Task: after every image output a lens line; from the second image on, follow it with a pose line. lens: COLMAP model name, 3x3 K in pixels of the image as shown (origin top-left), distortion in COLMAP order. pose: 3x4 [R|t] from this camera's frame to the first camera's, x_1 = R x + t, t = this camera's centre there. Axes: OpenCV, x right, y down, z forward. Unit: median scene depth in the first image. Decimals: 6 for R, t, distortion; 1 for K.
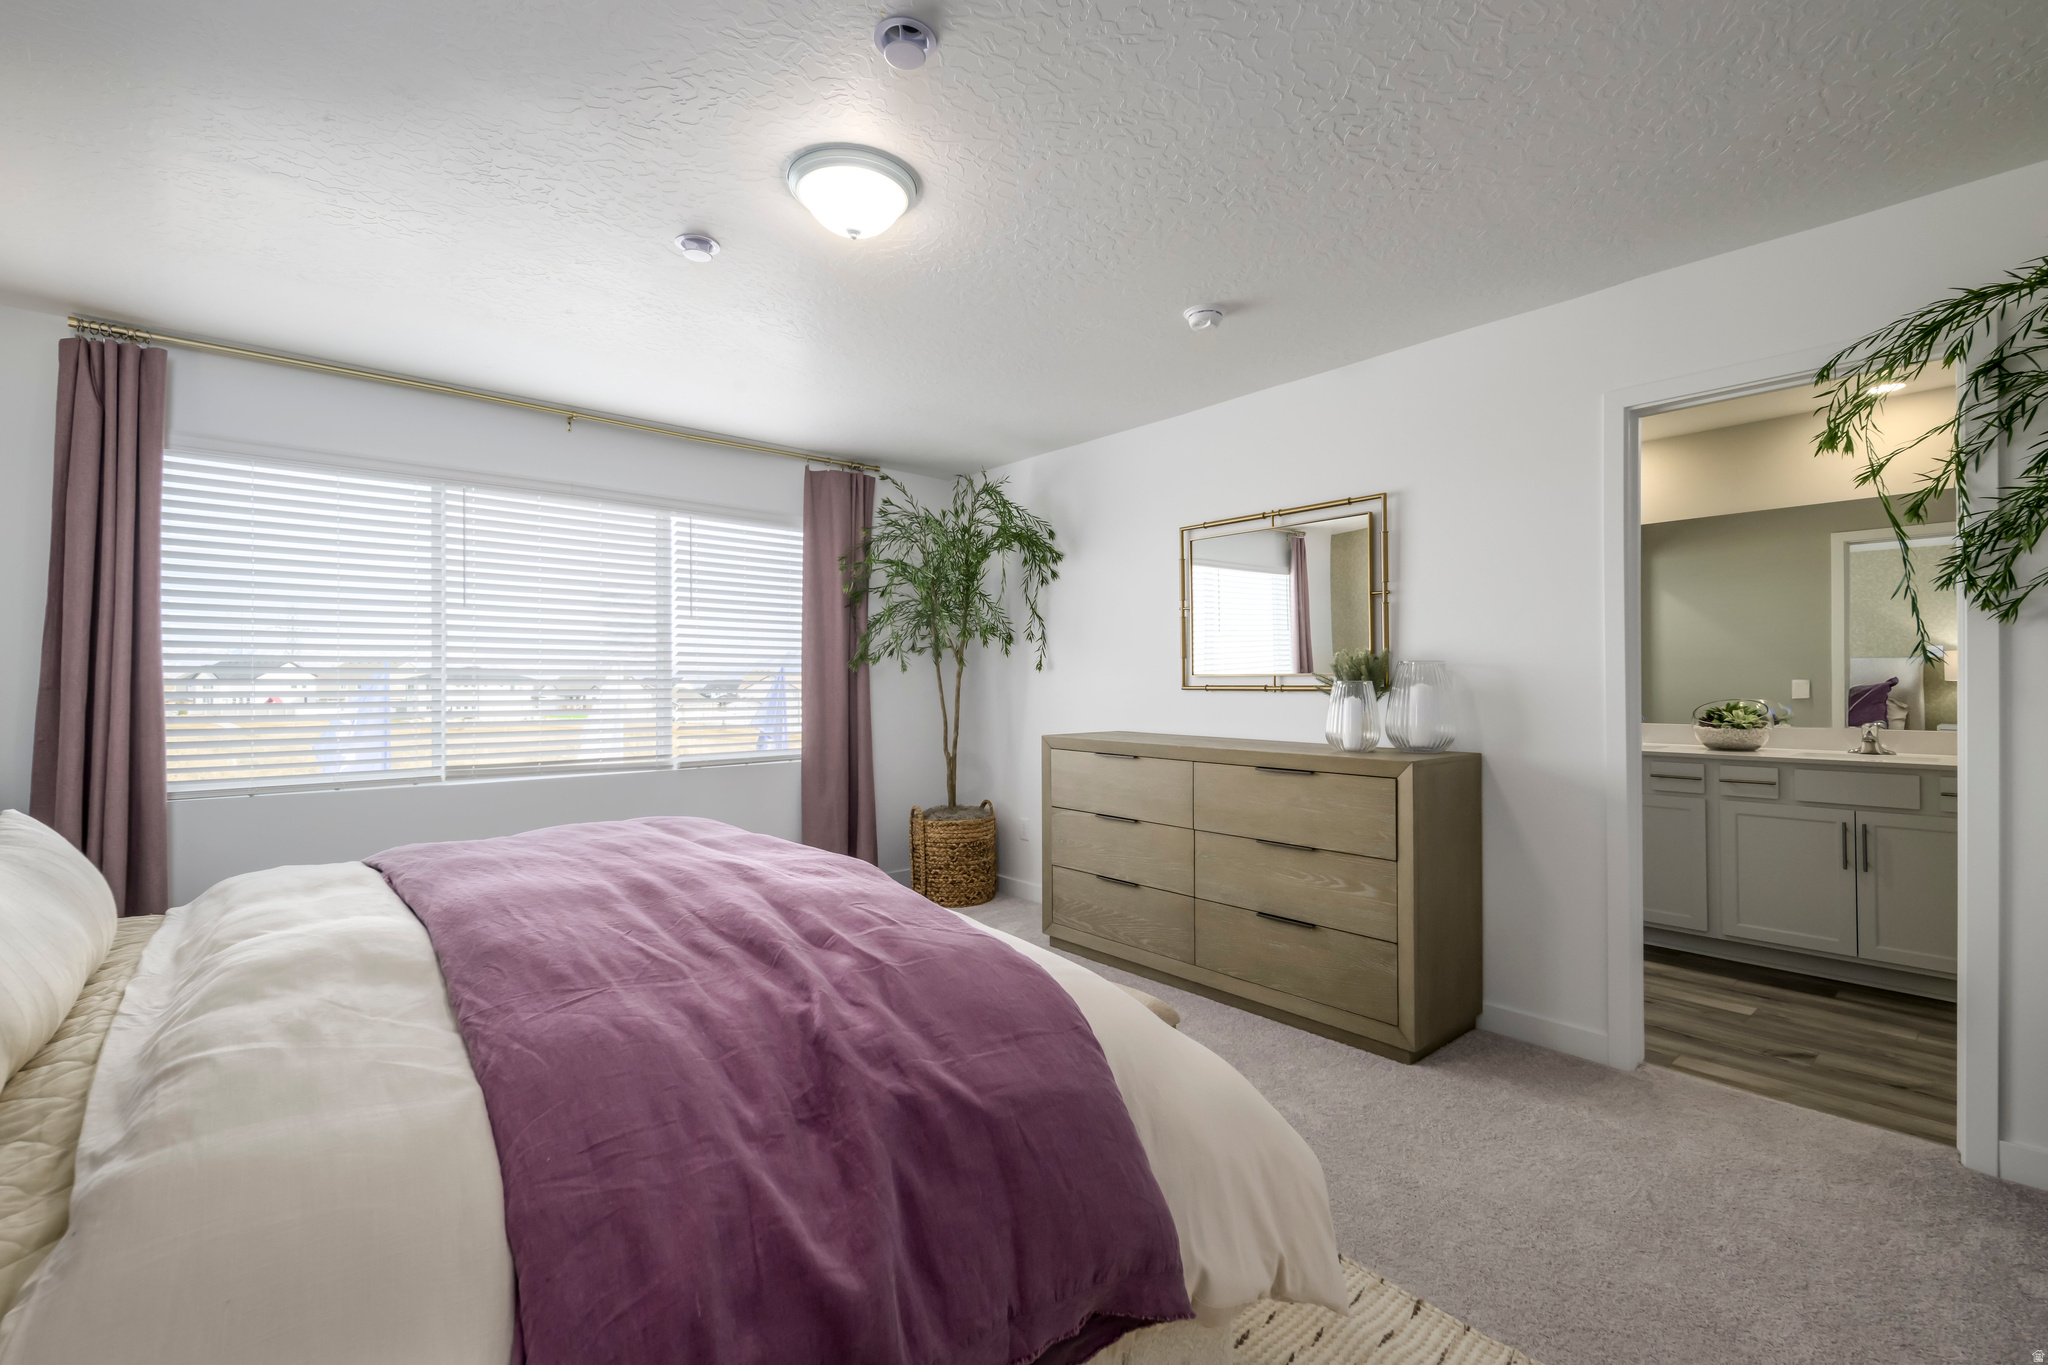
lens RADIAL K [[848.7, 0, 1024.0], [0, 848.7, 682.5], [0, 0, 1]] dist [0.000535, 0.000078]
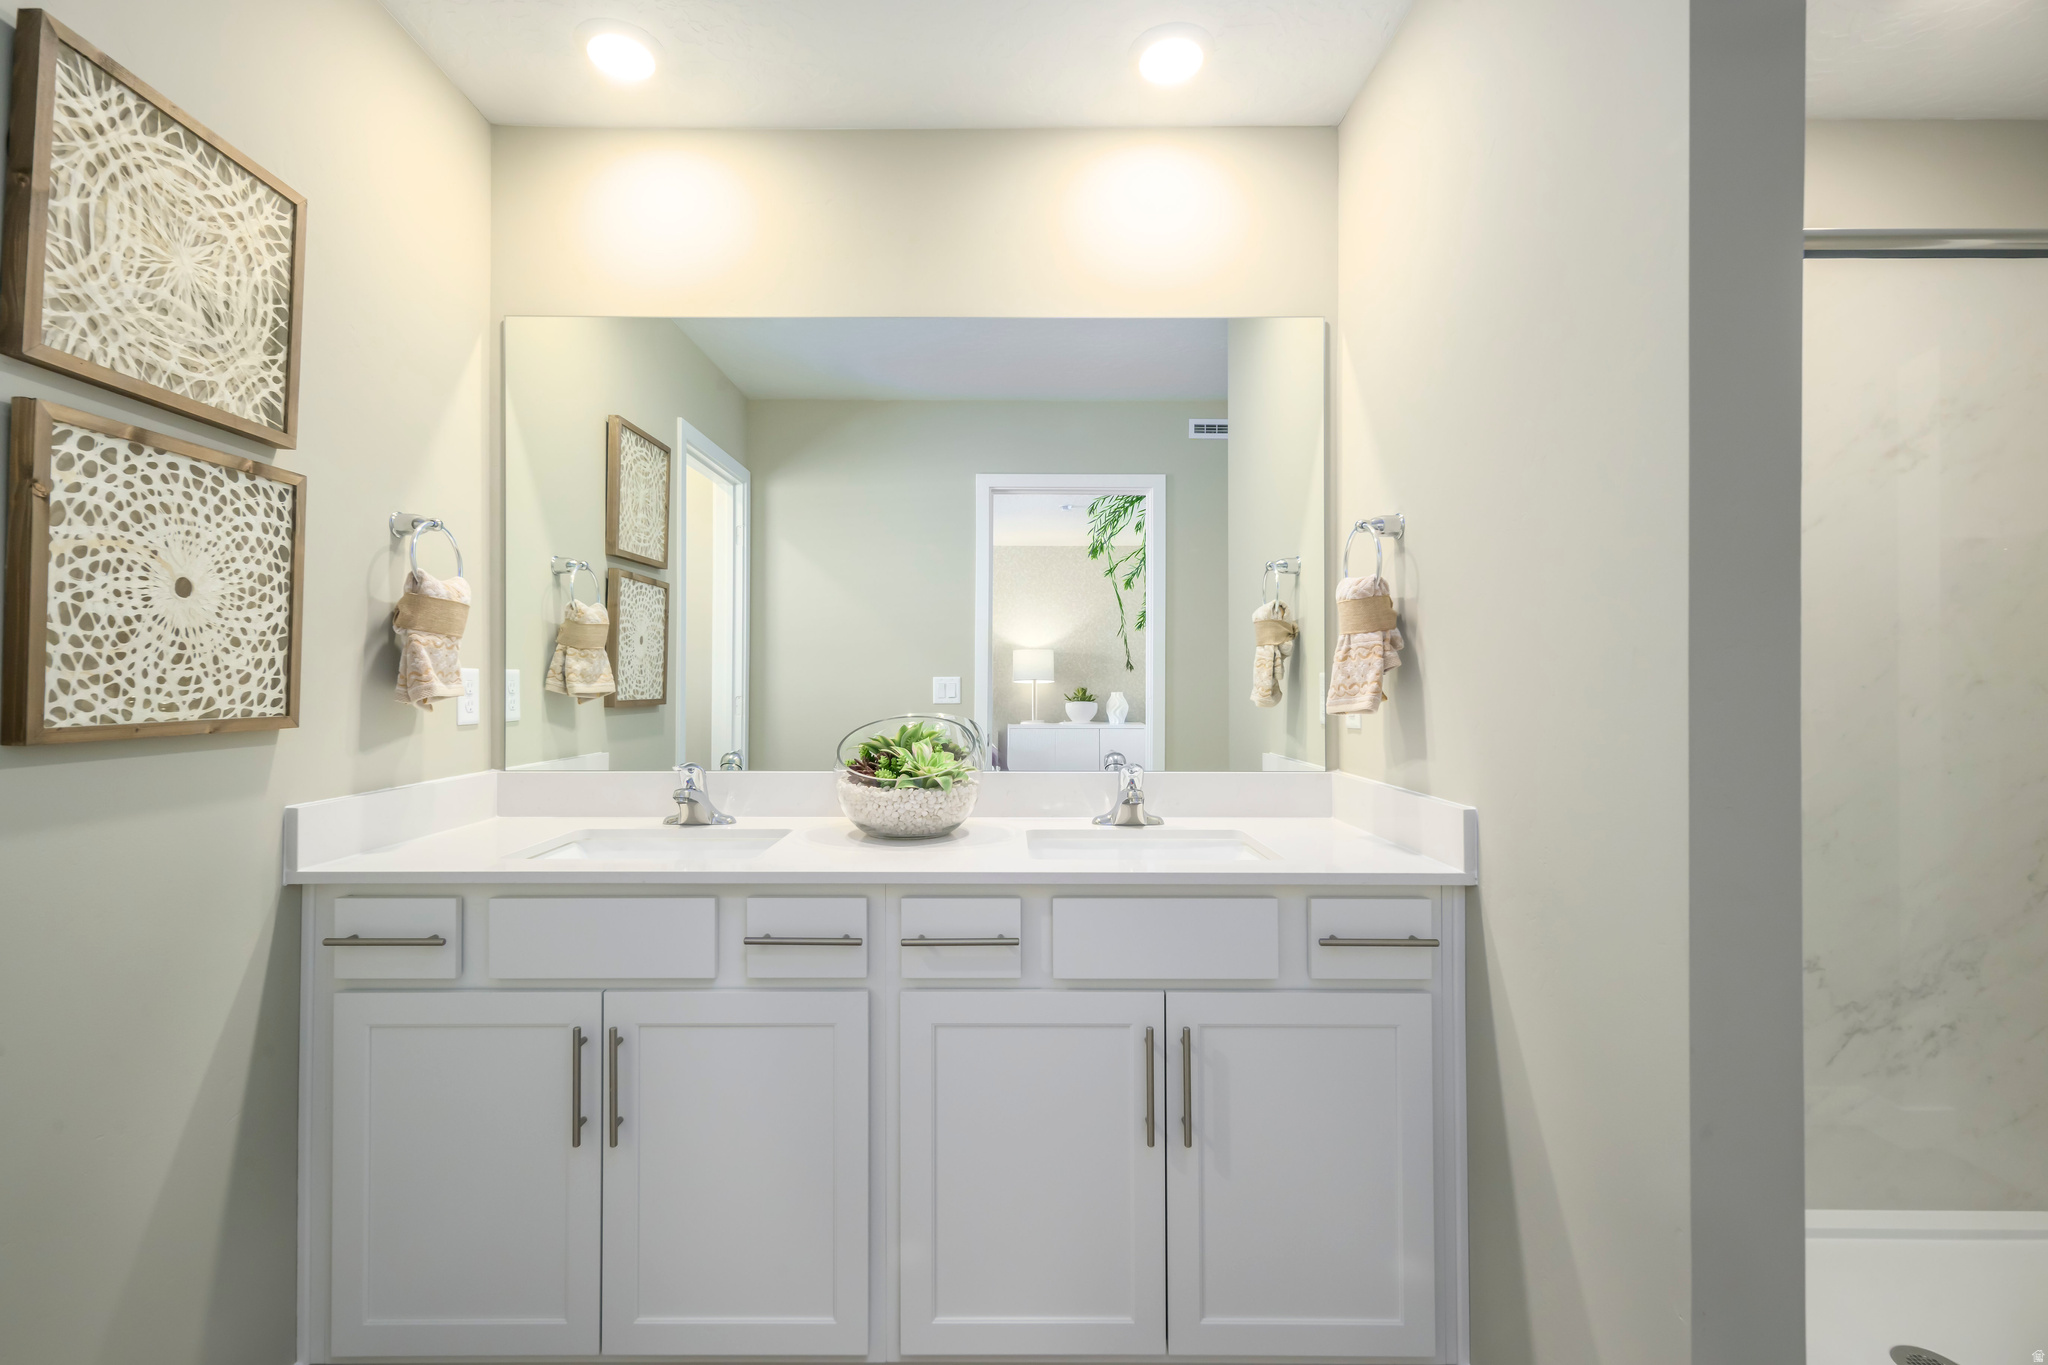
lens RADIAL K [[1135.2, 0, 1024.0], [0, 1135.2, 682.5], [0, 0, 1]] dist [0.001006, 0.000049]
pose [[0.654996, 0.009893, 0.755567, 0.453304], [-0.003492, 0.999943, -0.010066, 0.008299], [-0.755624, 0.003955, 0.654994, 0.599739]]
